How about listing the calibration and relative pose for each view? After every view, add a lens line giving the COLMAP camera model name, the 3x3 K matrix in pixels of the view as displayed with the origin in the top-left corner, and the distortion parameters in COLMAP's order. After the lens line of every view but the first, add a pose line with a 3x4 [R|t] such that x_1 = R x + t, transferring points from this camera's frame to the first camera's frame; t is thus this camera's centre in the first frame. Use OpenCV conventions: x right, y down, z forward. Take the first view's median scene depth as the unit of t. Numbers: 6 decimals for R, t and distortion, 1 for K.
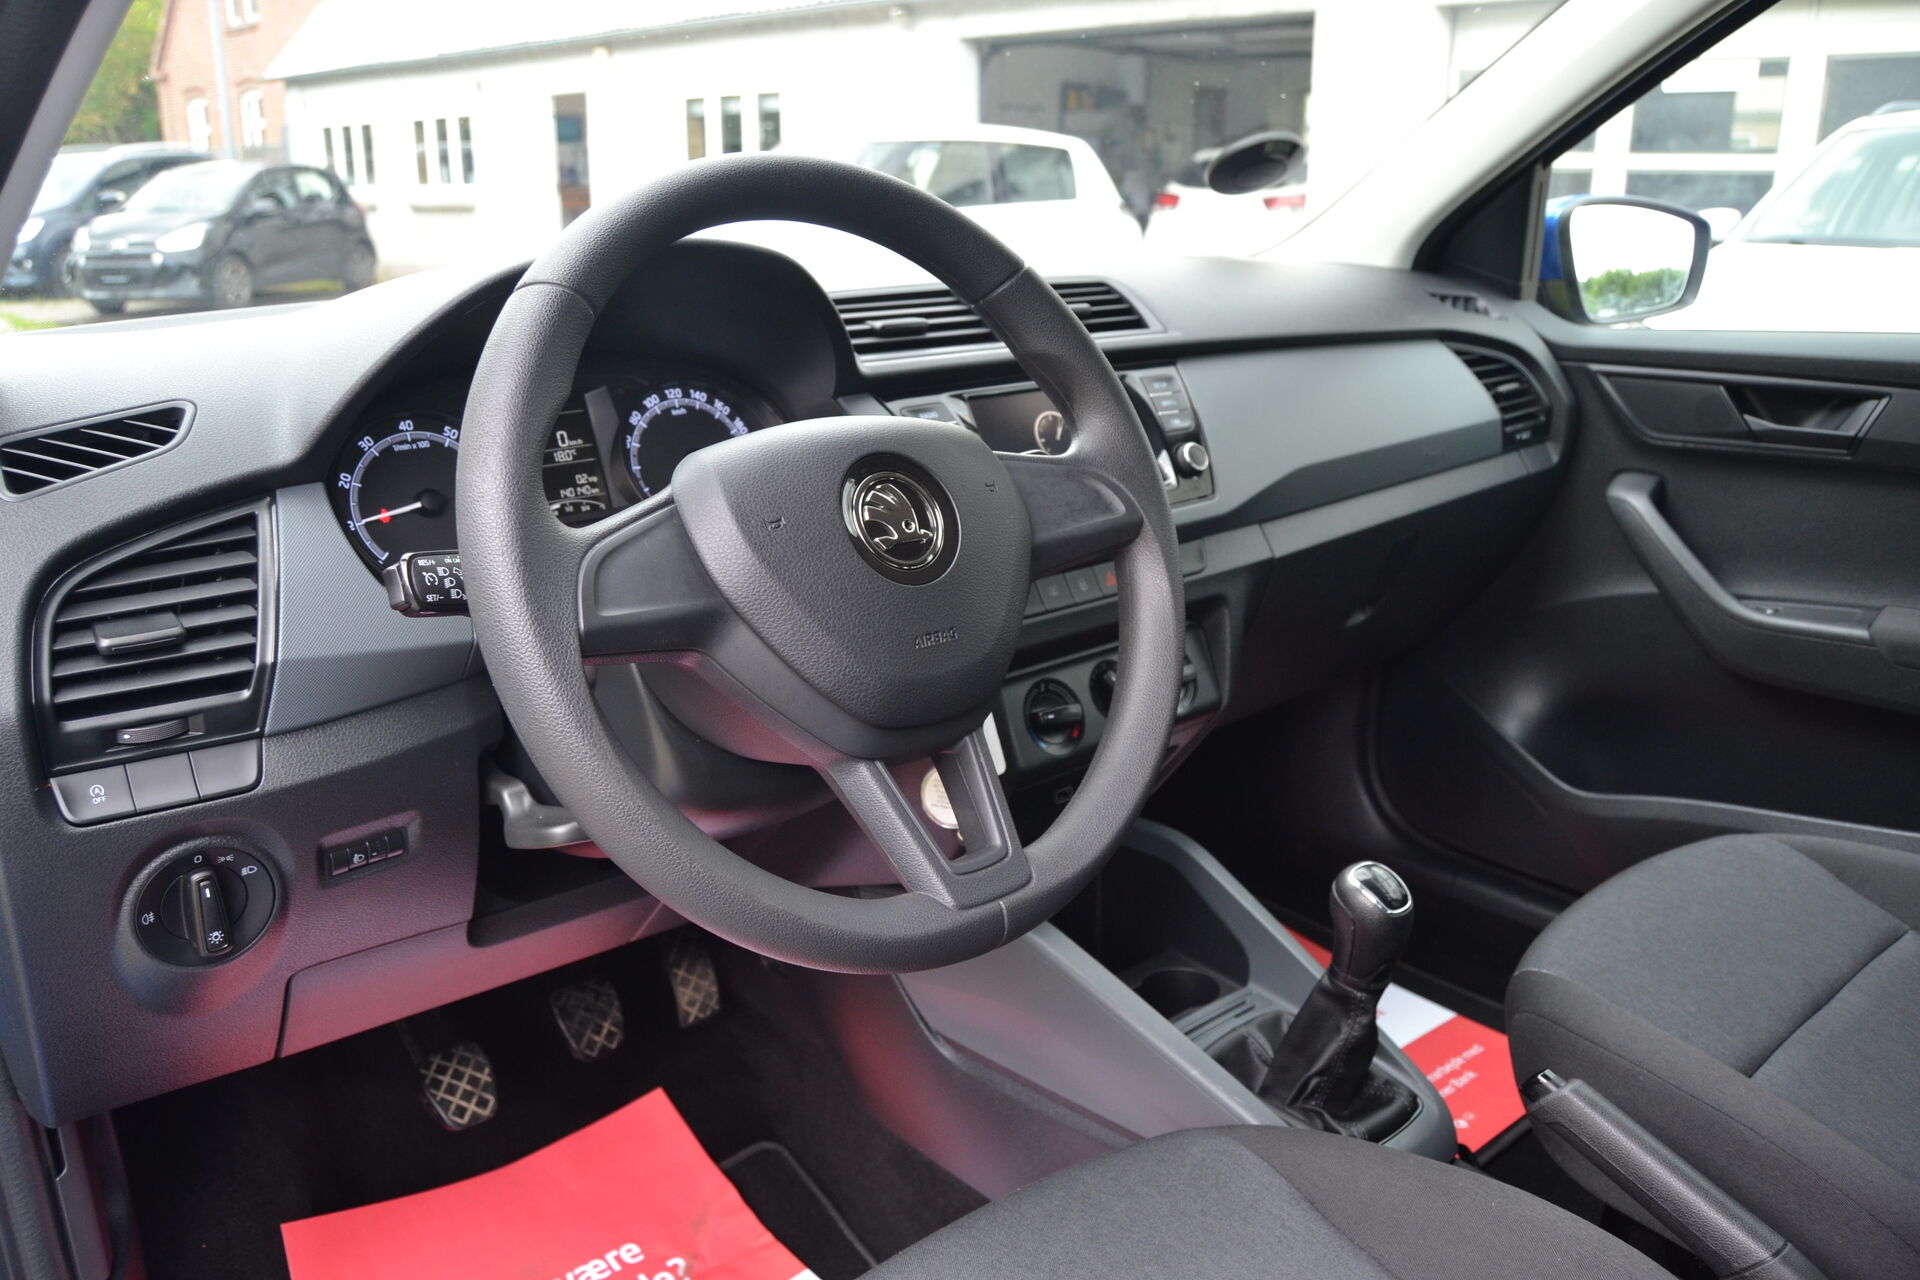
lens RADIAL K [[1513.3, 0, 964.8], [0, 1513.3, 631.1], [0, 0, 1]] dist [-0.081993, 0.007014]
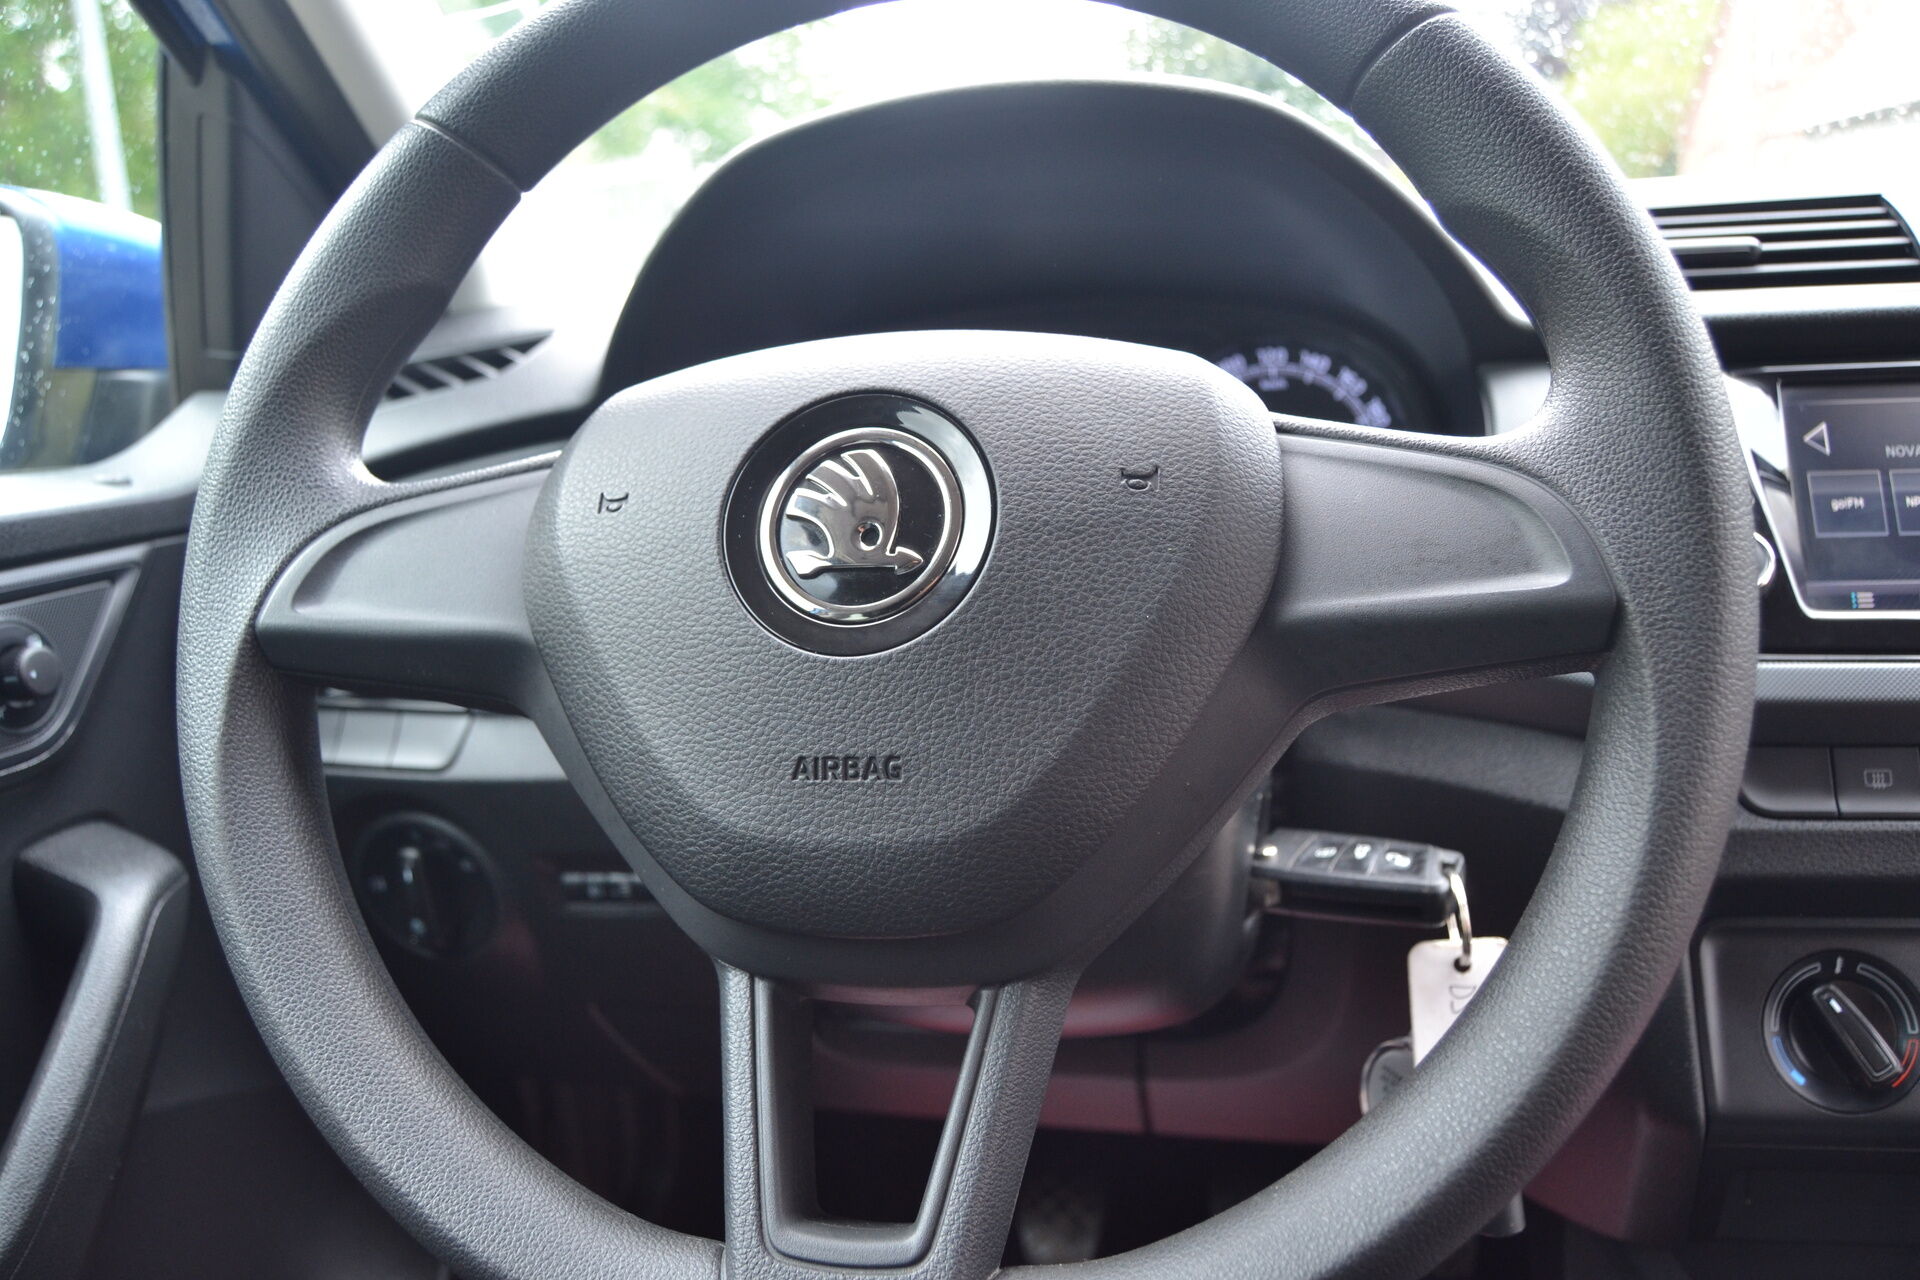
lens RADIAL K [[1497.3, 0, 960.0], [0, 1497.3, 640.0], [0, 0, 1]] dist [-0.082460, 0.006339]
pose [[0.594826, 0.145937, -0.790496, 0.174263], [-0.174107, 0.983429, 0.050544, -0.030356], [0.784773, 0.107566, 0.610377, 0.344370]]
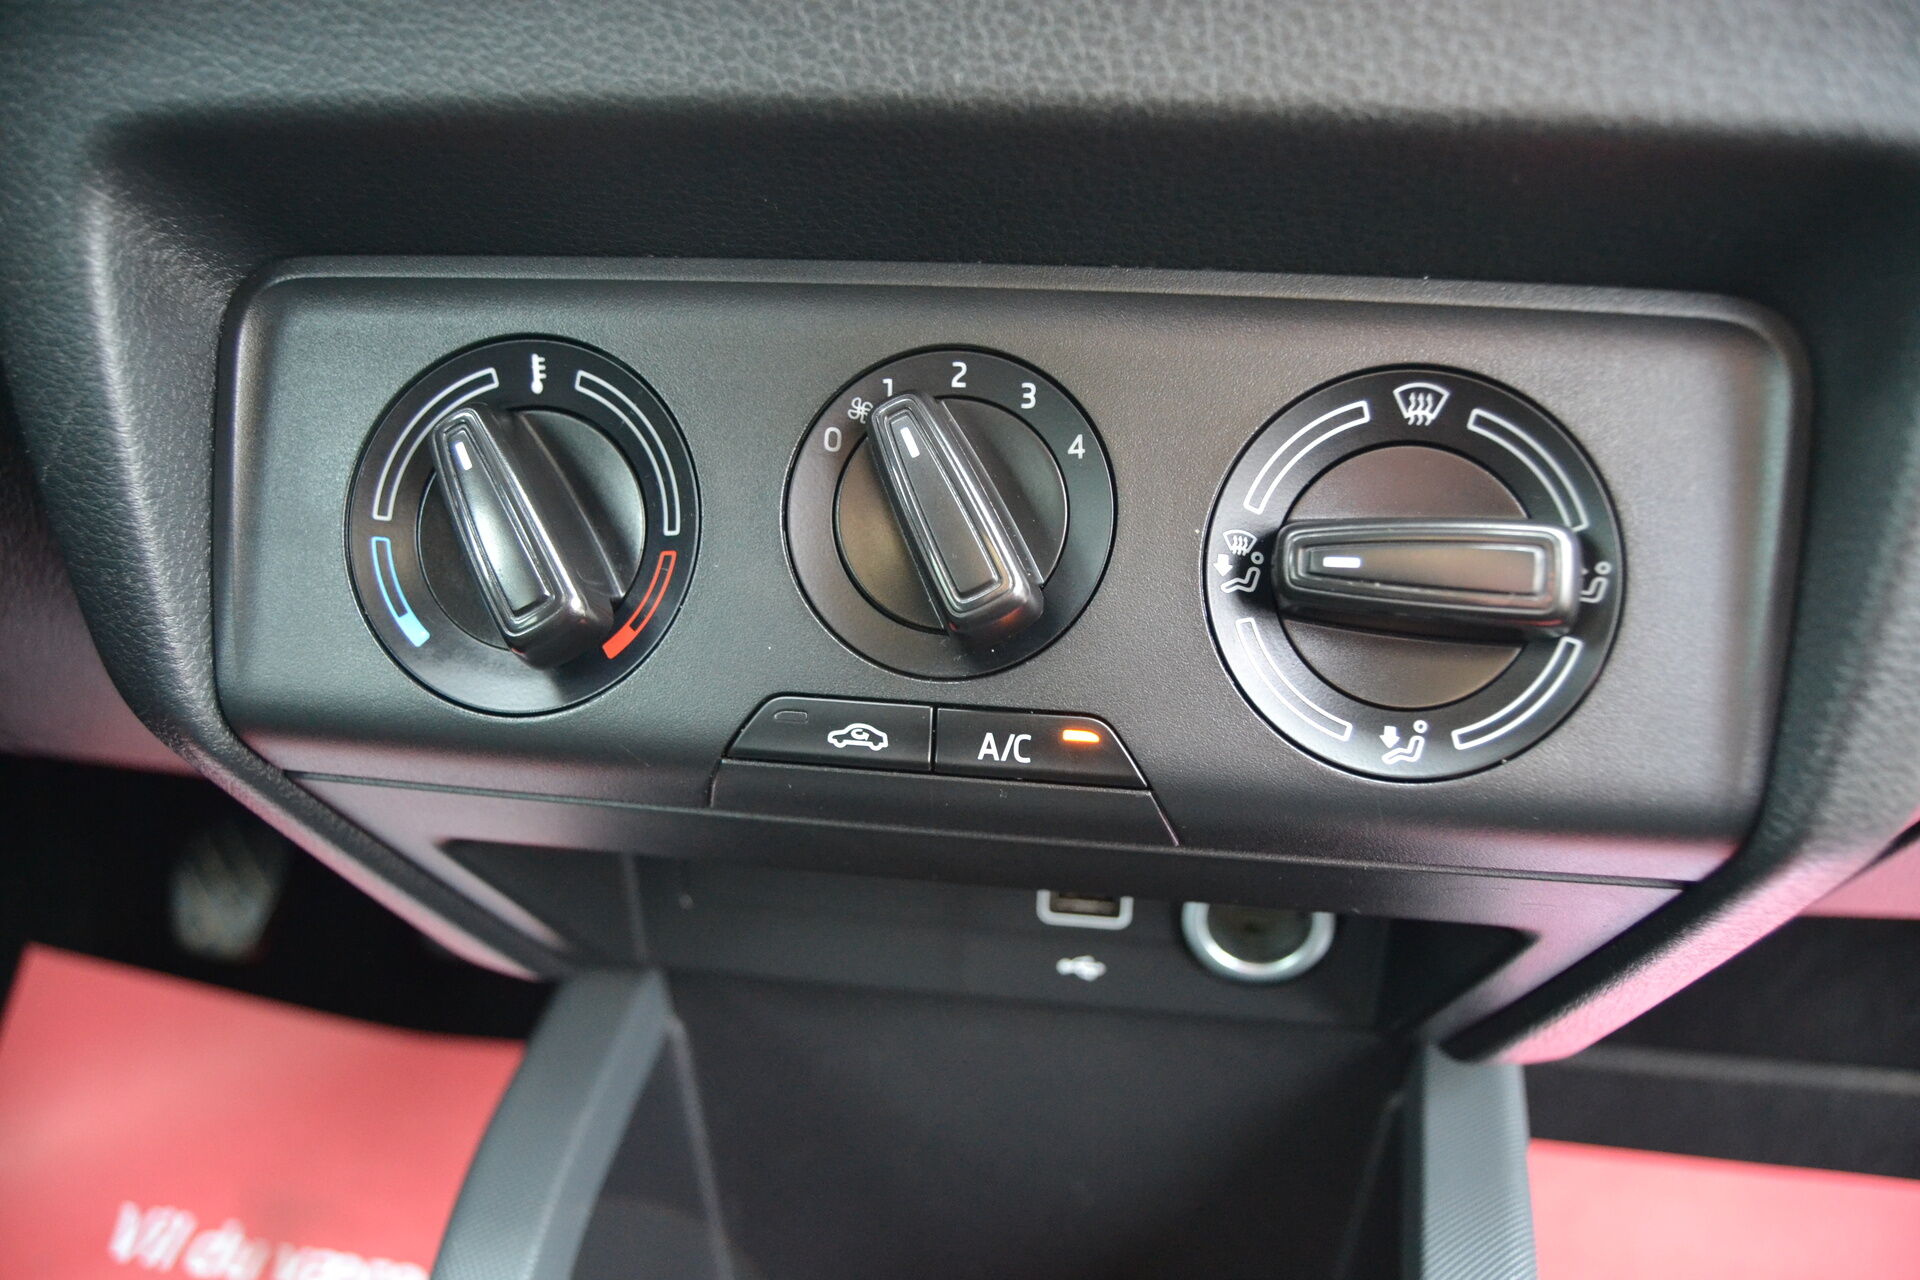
lens RADIAL K [[1497.3, 0, 960.0], [0, 1497.3, 640.0], [0, 0, 1]] dist [-0.082460, 0.006339]
pose [[0.634699, 0.333232, -0.697218, 0.176284], [-0.223100, 0.942843, 0.247533, 0.006086], [0.739854, -0.001560, 0.672766, 0.660092]]
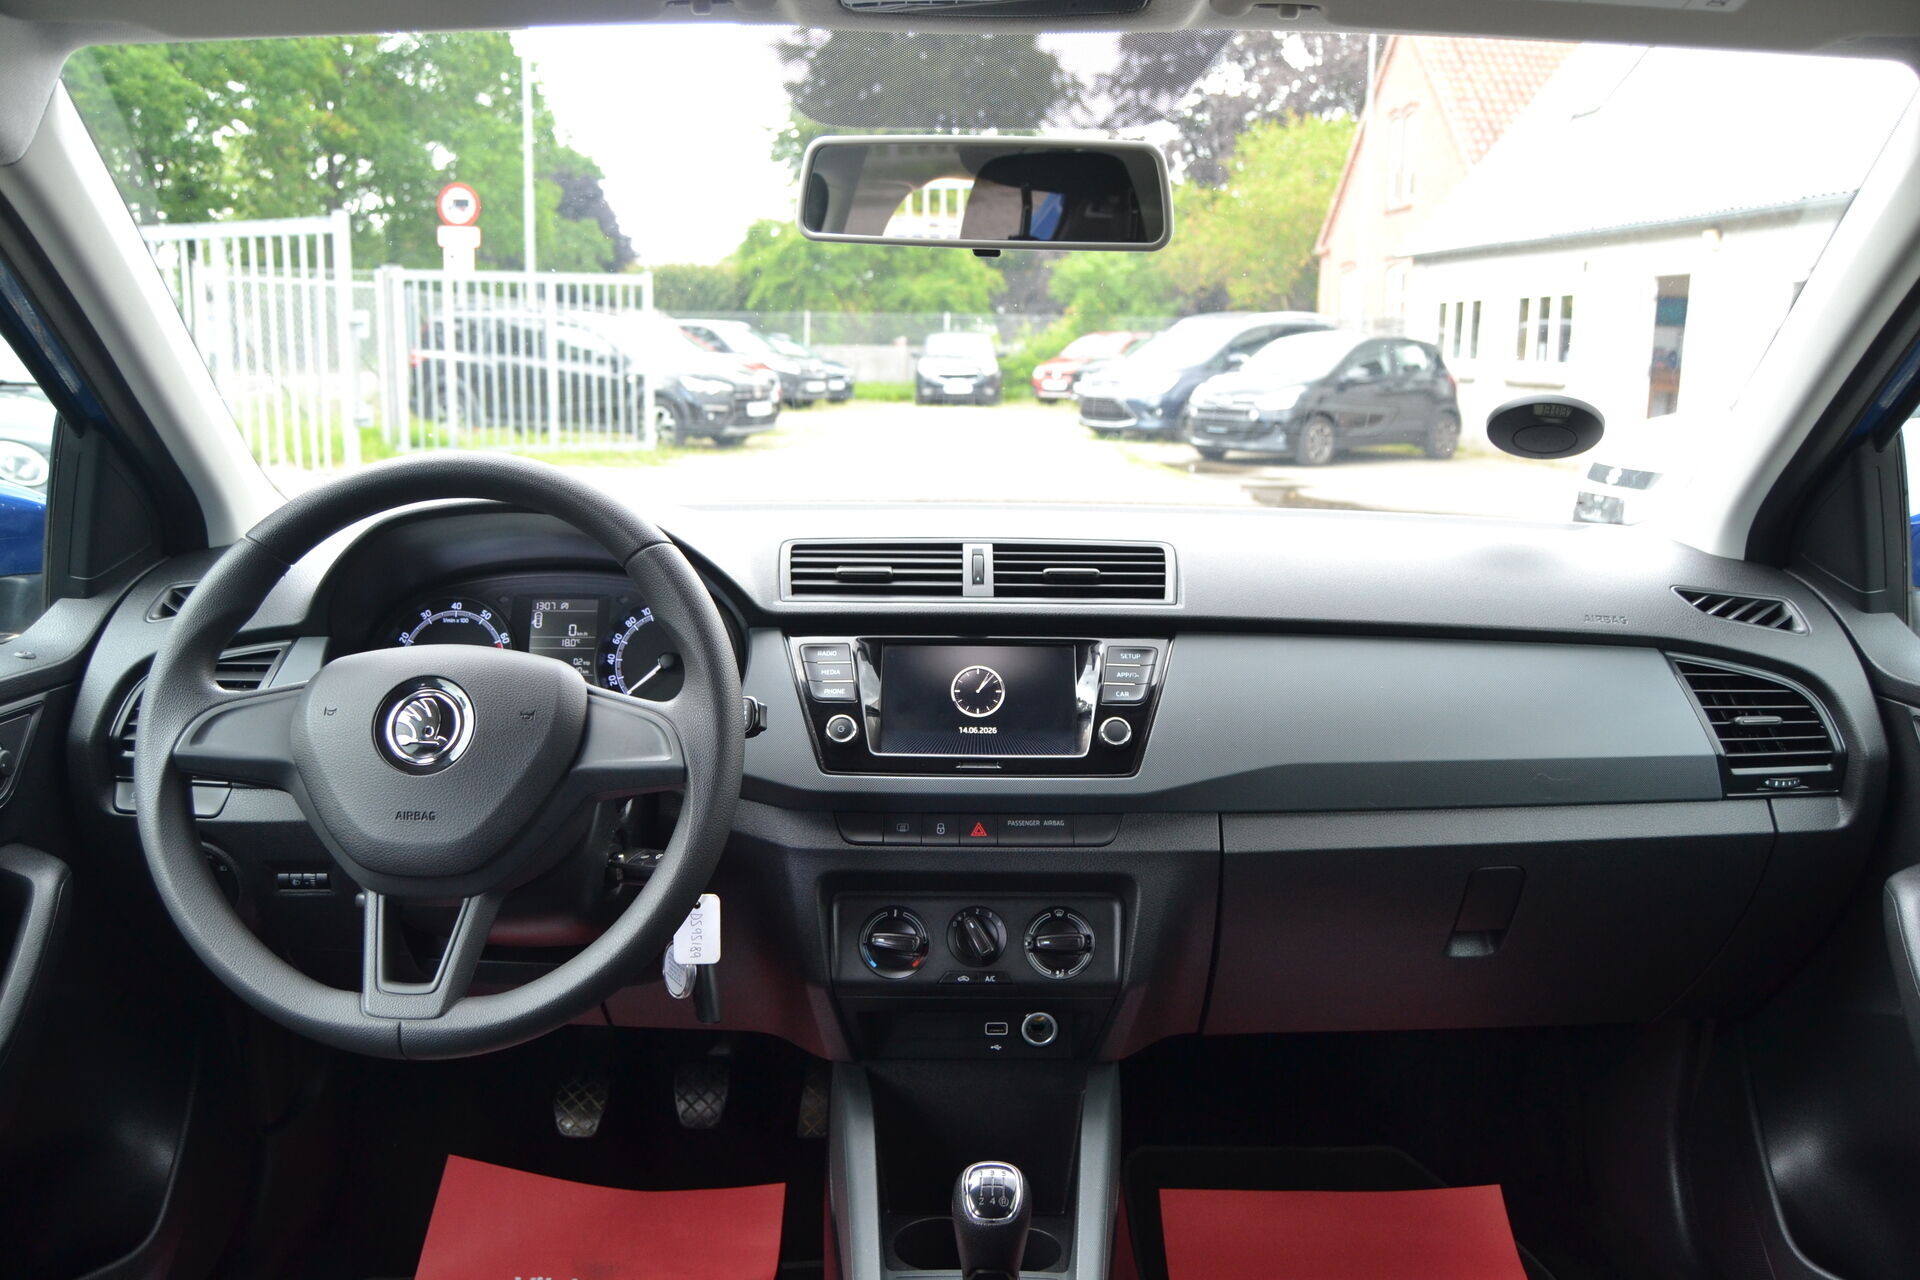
lens RADIAL K [[1510.5, 0, 950.1], [0, 1510.5, 642.7], [0, 0, 1]] dist [-0.085023, 0.021243]
pose [[0.745854, 0.137551, -0.651752, 0.552856], [-0.202209, 0.979029, -0.024783, -0.097750], [0.634675, 0.150275, 0.758027, 0.127928]]
